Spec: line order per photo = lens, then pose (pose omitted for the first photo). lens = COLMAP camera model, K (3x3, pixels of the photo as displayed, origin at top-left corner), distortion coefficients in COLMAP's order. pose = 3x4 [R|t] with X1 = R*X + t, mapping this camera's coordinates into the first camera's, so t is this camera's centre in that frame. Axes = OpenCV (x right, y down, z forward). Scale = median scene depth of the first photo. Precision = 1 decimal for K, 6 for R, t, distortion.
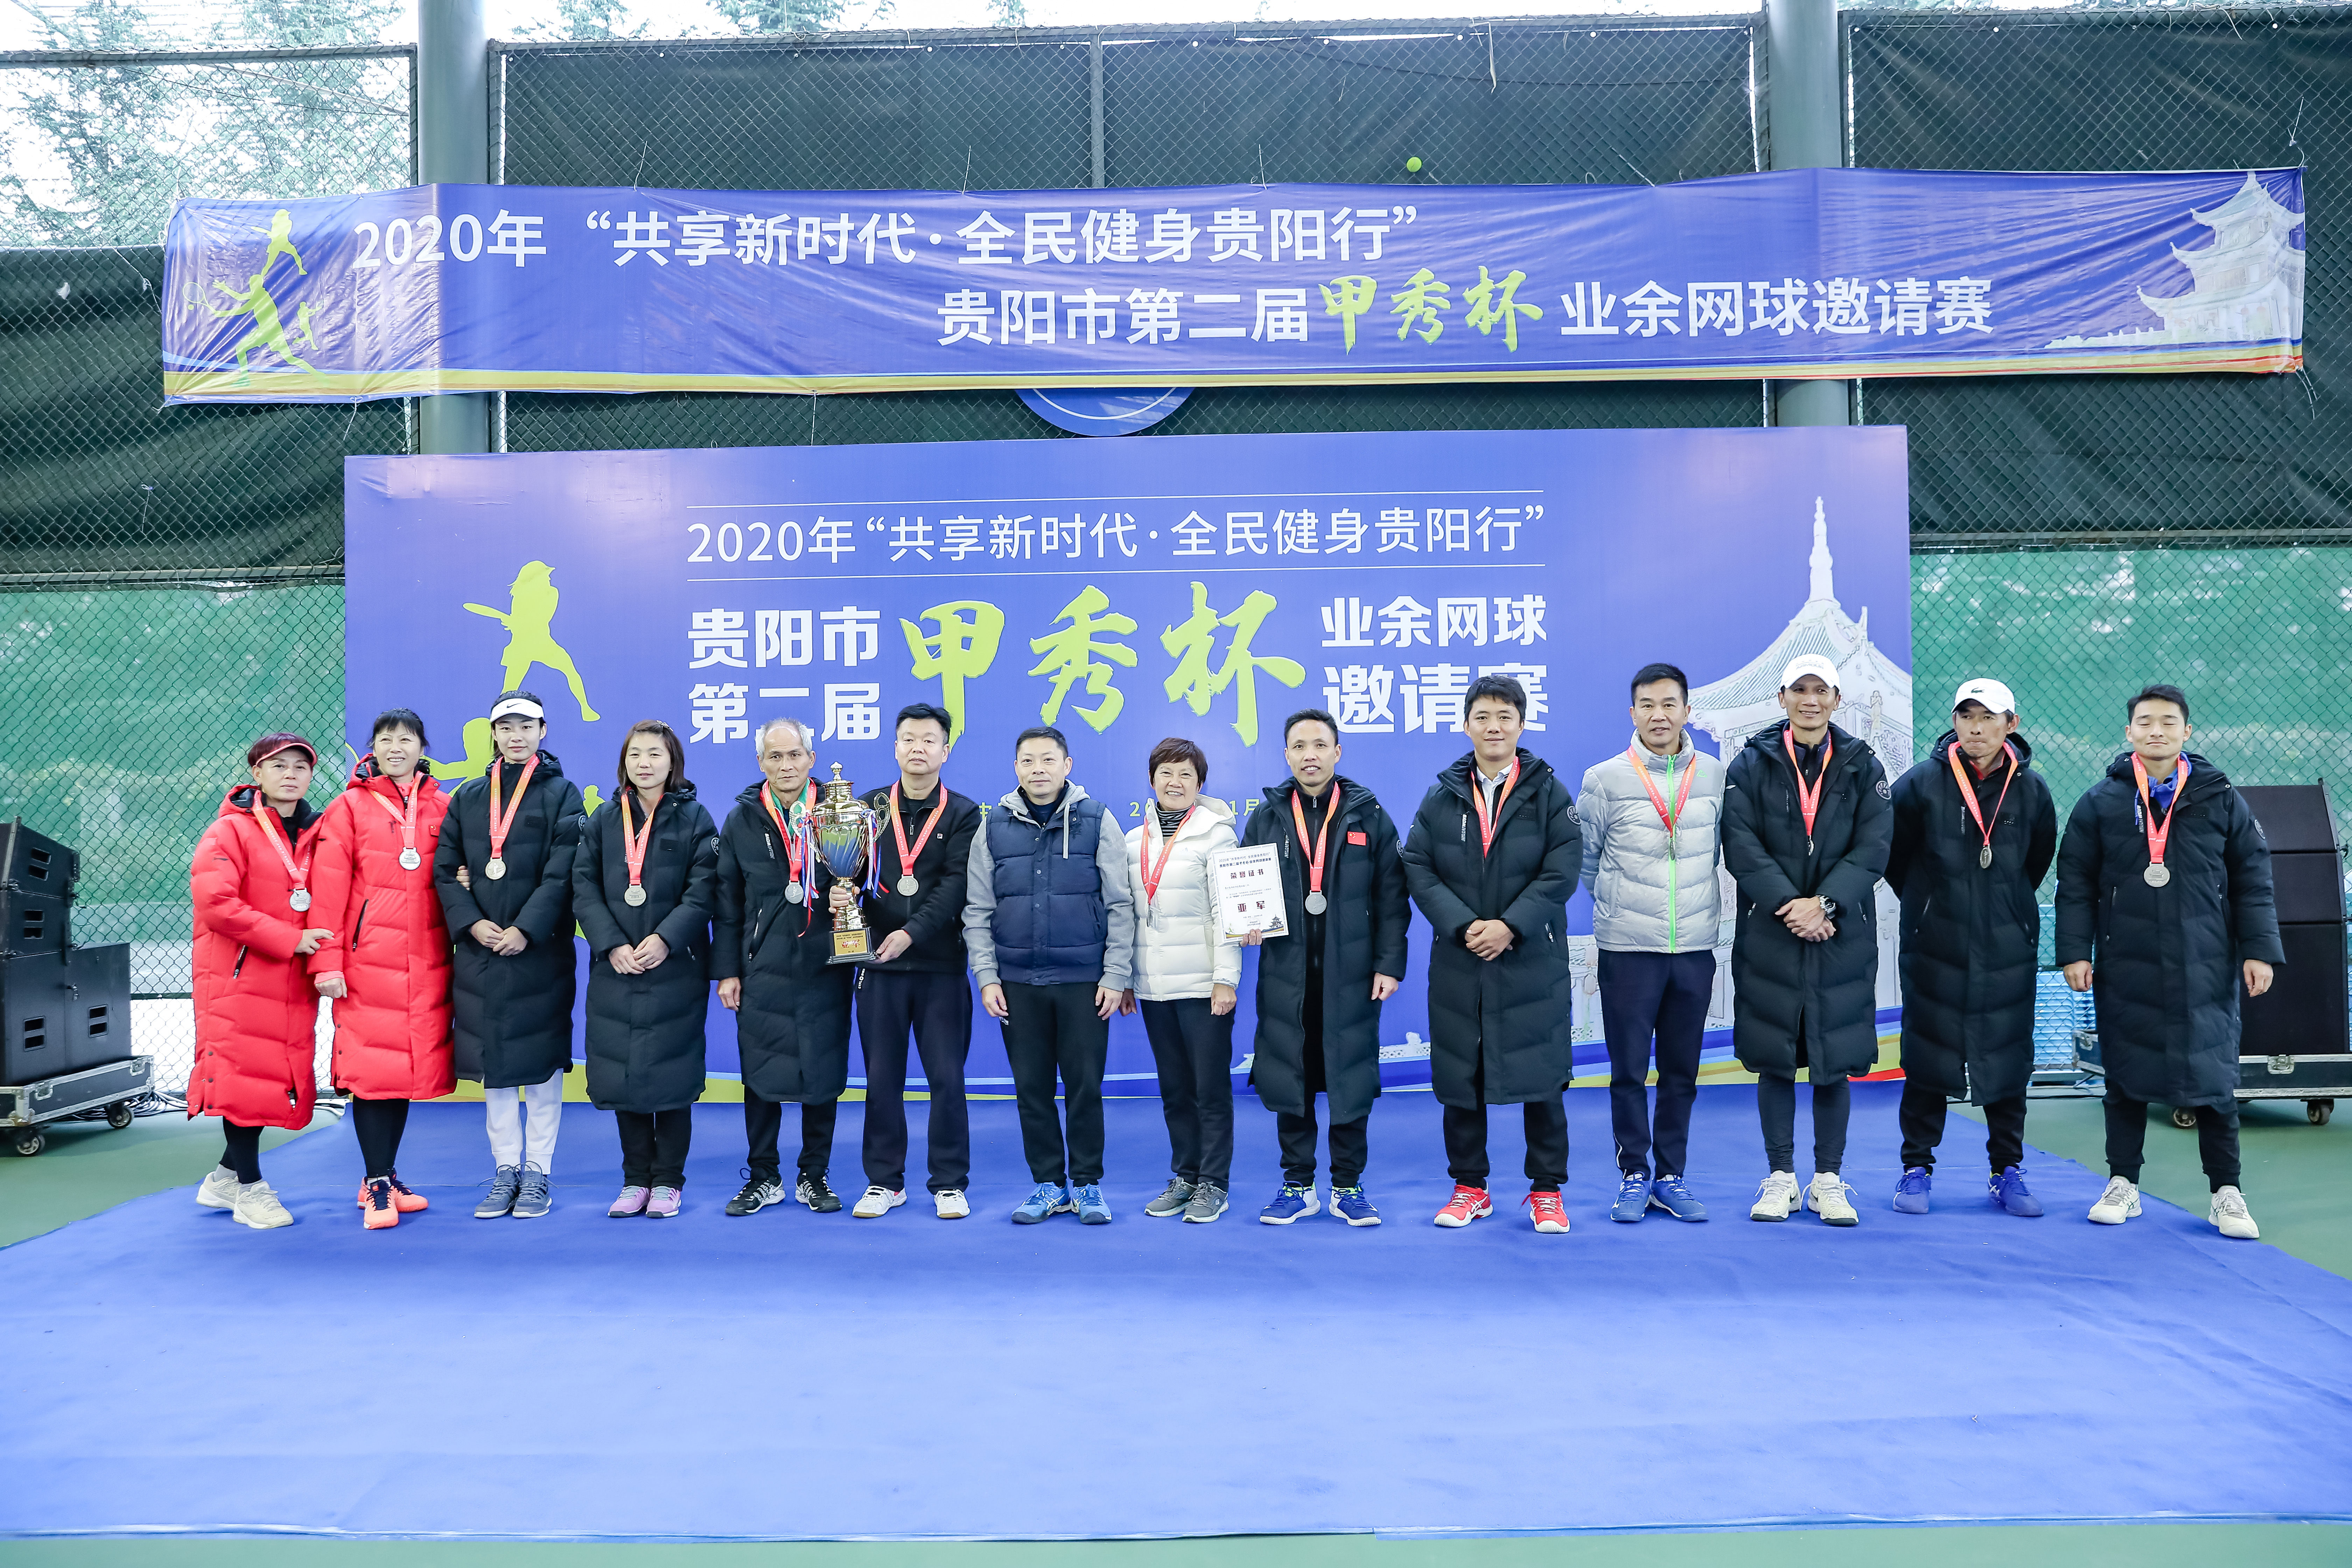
lens RADIAL K [[1705.5, 0, 1174.5], [0, 1705.5, 788.6], [0, 0, 1]] dist [-0.096311, 0.091916]
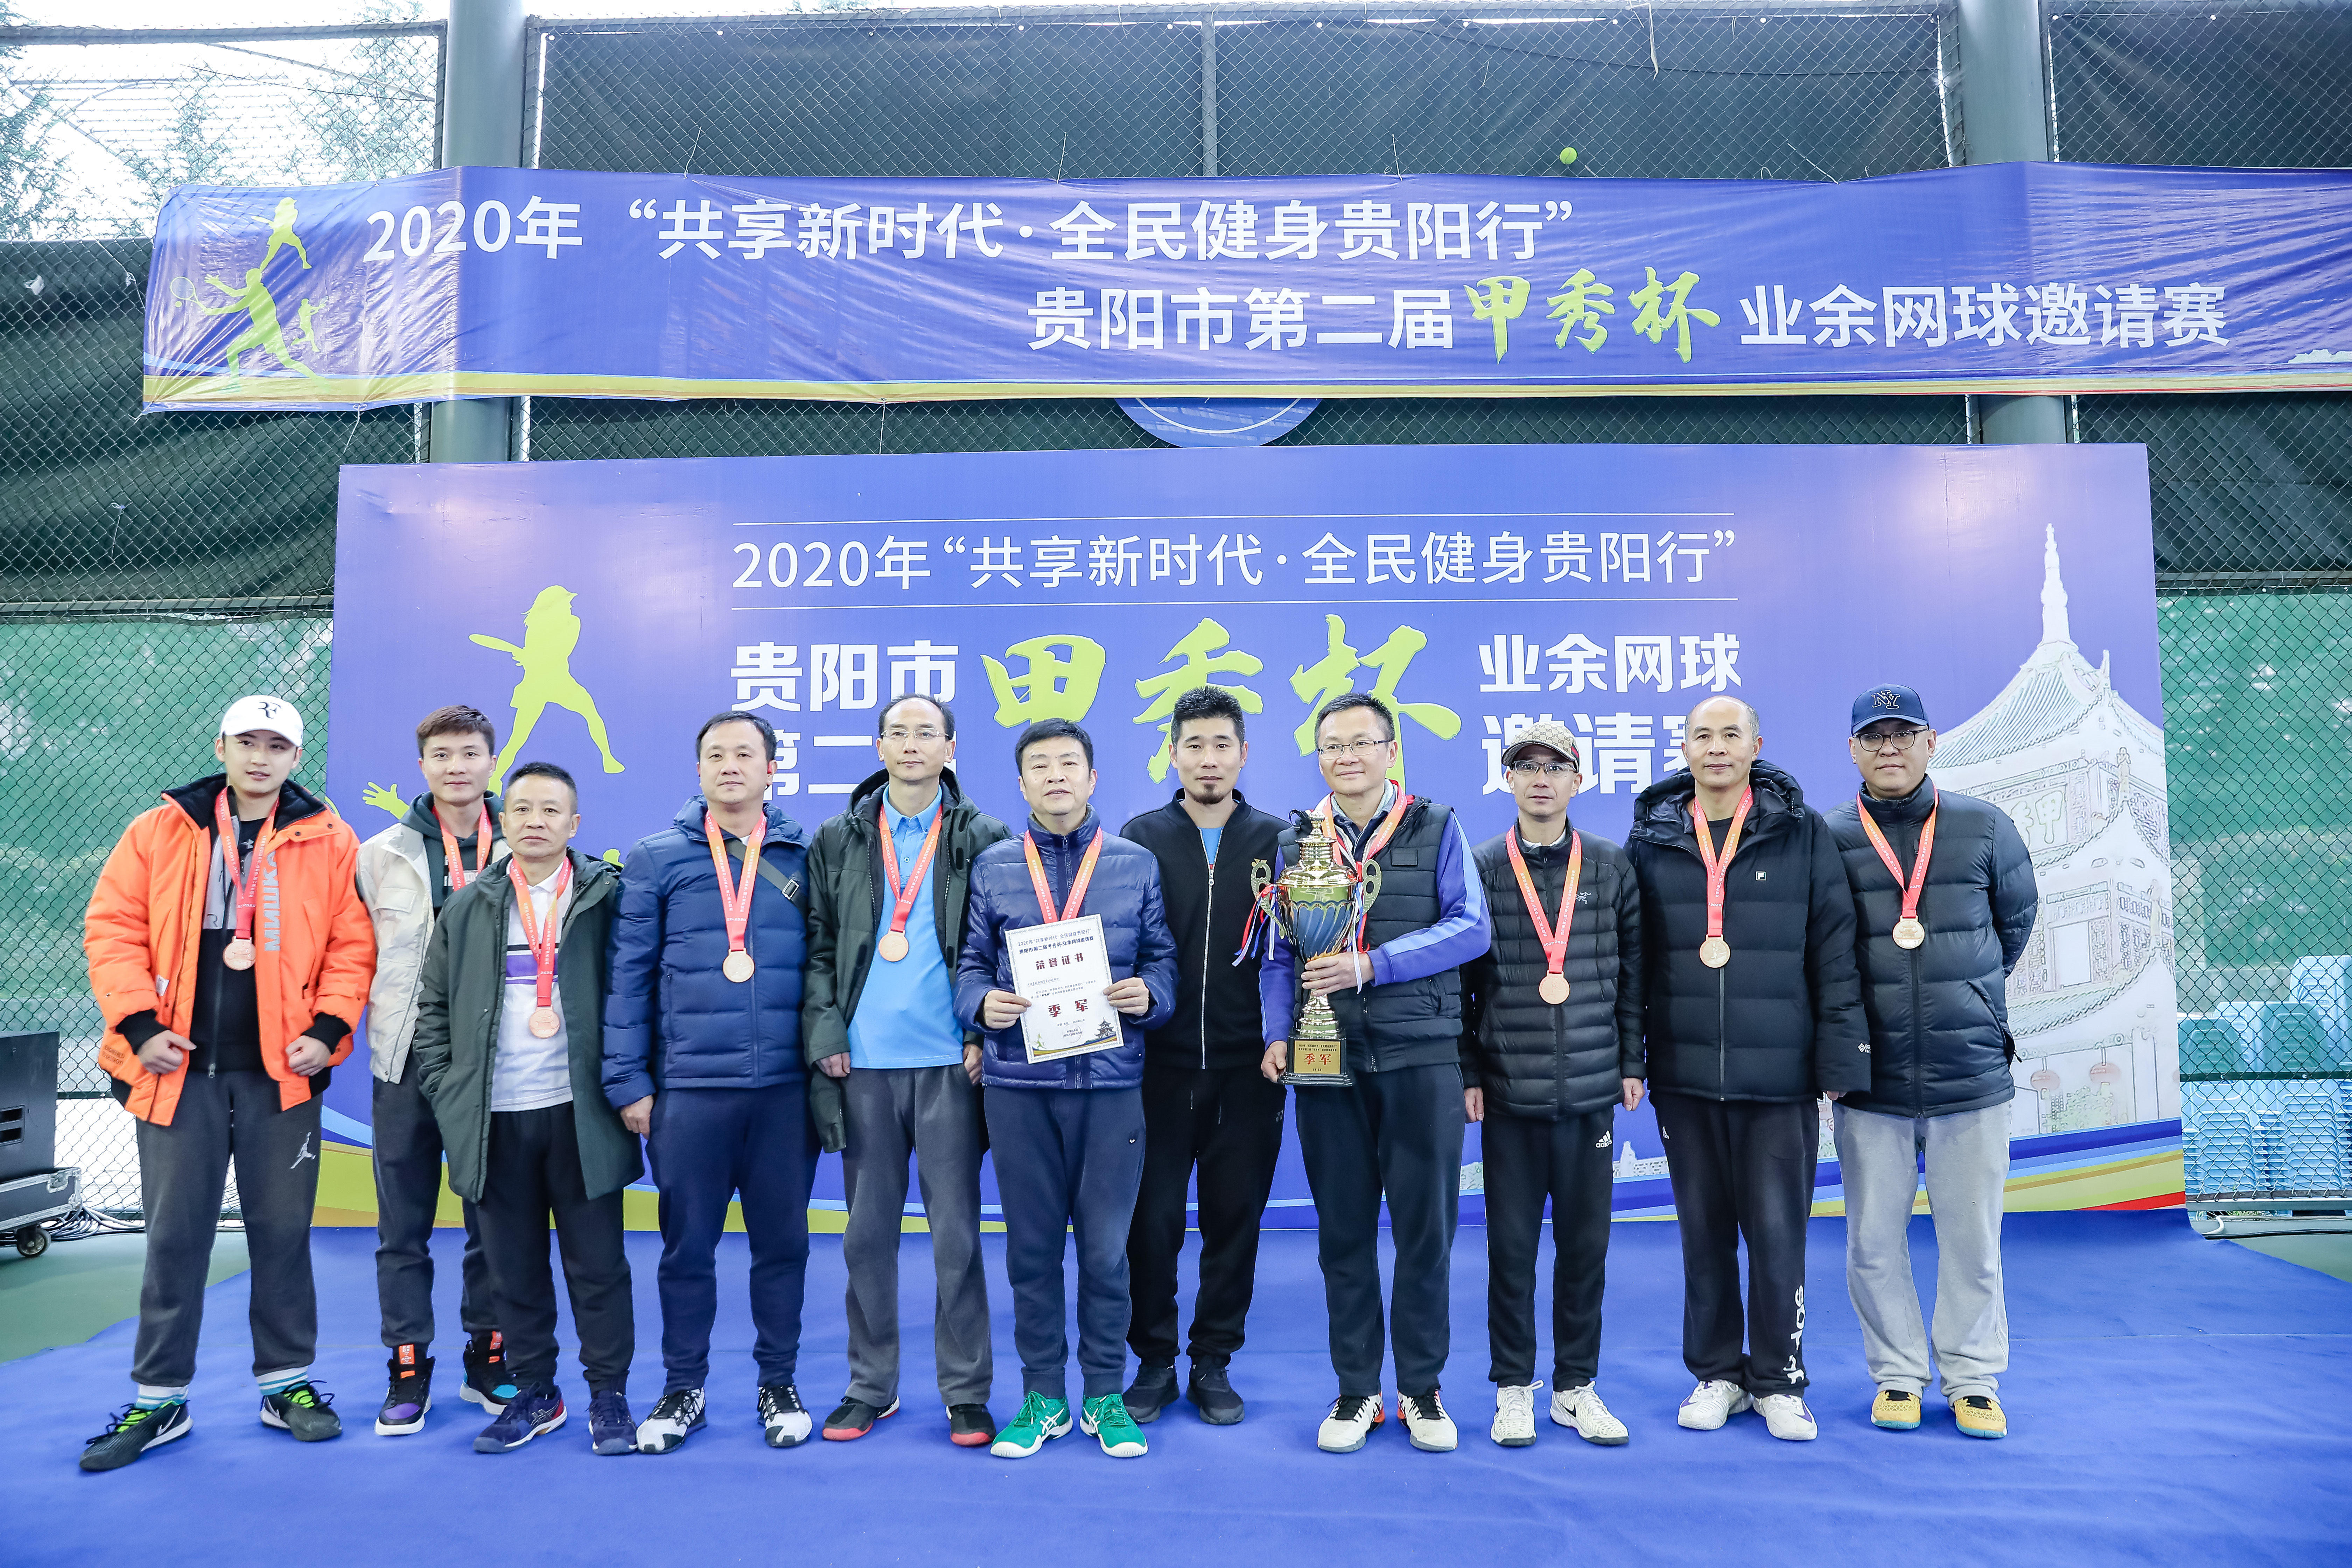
lens RADIAL K [[1567.2, 0, 1177.7], [0, 1567.2, 795.3], [0, 0, 1]] dist [-0.103461, 0.074252]
pose [[0.999973, 0.007014, 0.002281, -0.062973], [-0.006835, 0.997450, -0.071037, 0.023446], [-0.002774, 0.071019, 0.997471, 0.220239]]
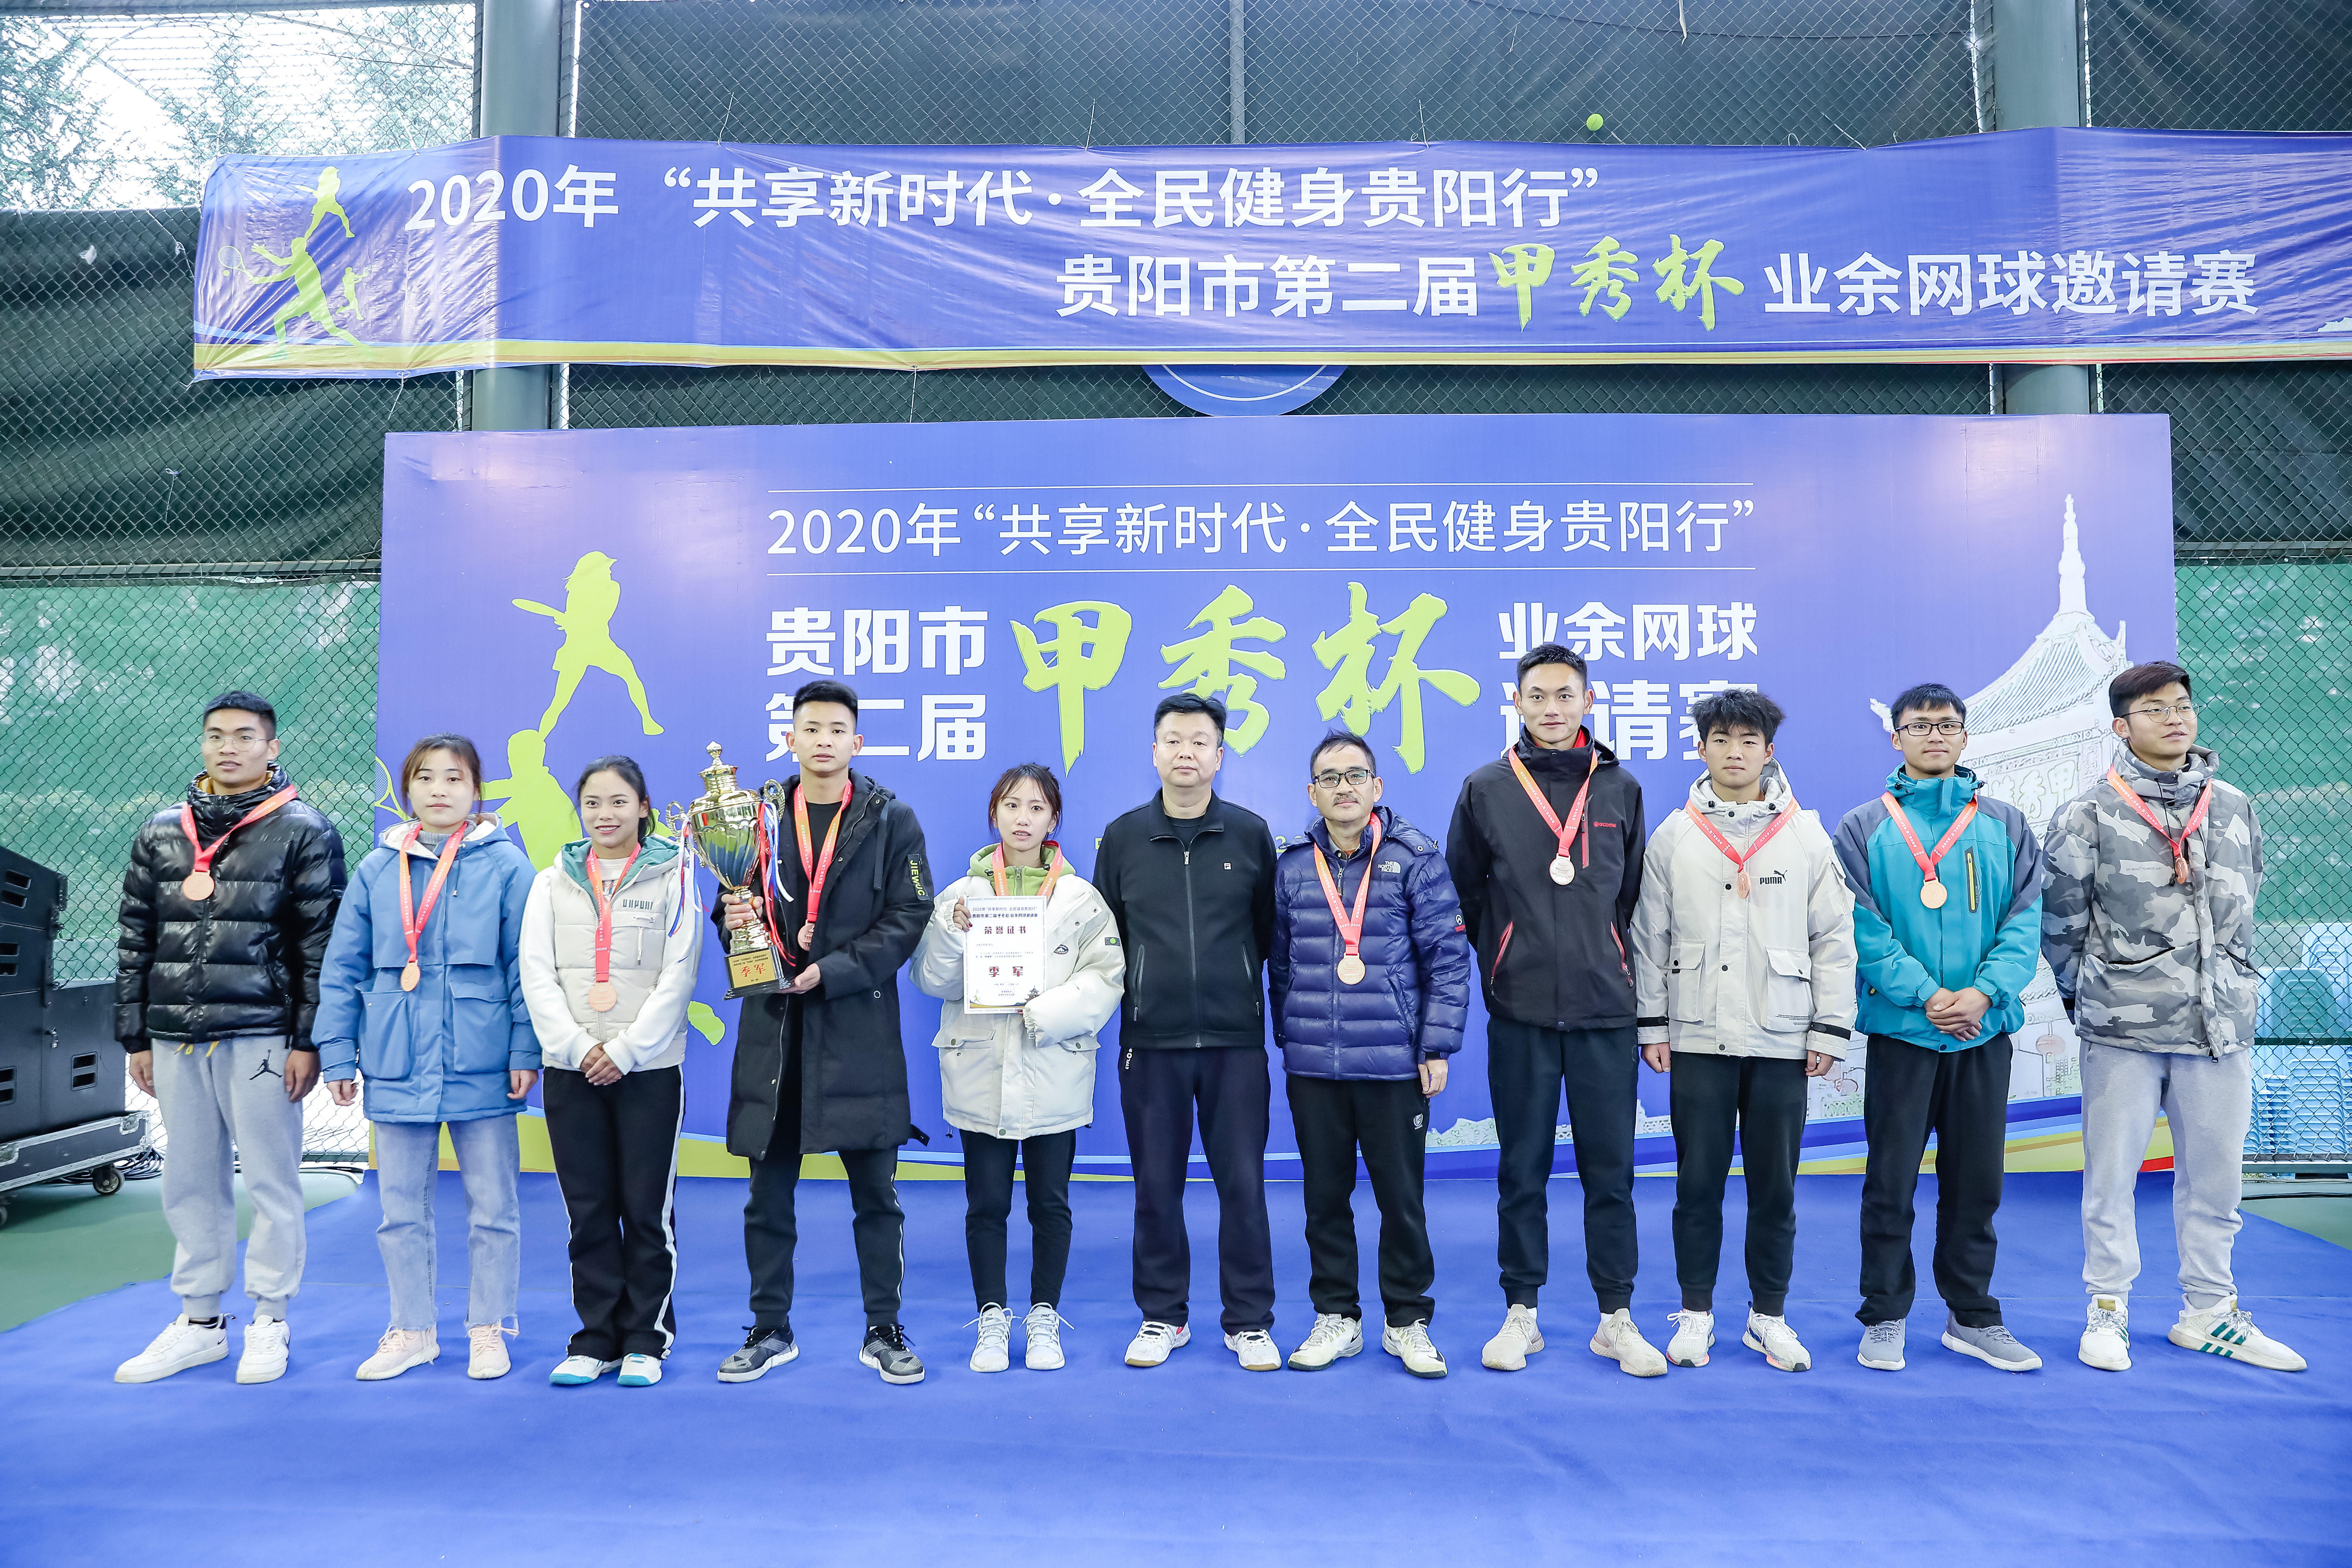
lens RADIAL K [[1567.2, 0, 1177.7], [0, 1567.2, 795.3], [0, 0, 1]] dist [-0.103461, 0.074252]
pose [[0.999757, 0.012595, -0.018117, -0.058849], [-0.013188, 0.999369, -0.032977, 0.013458], [0.017690, 0.033208, 0.999292, 0.201725]]
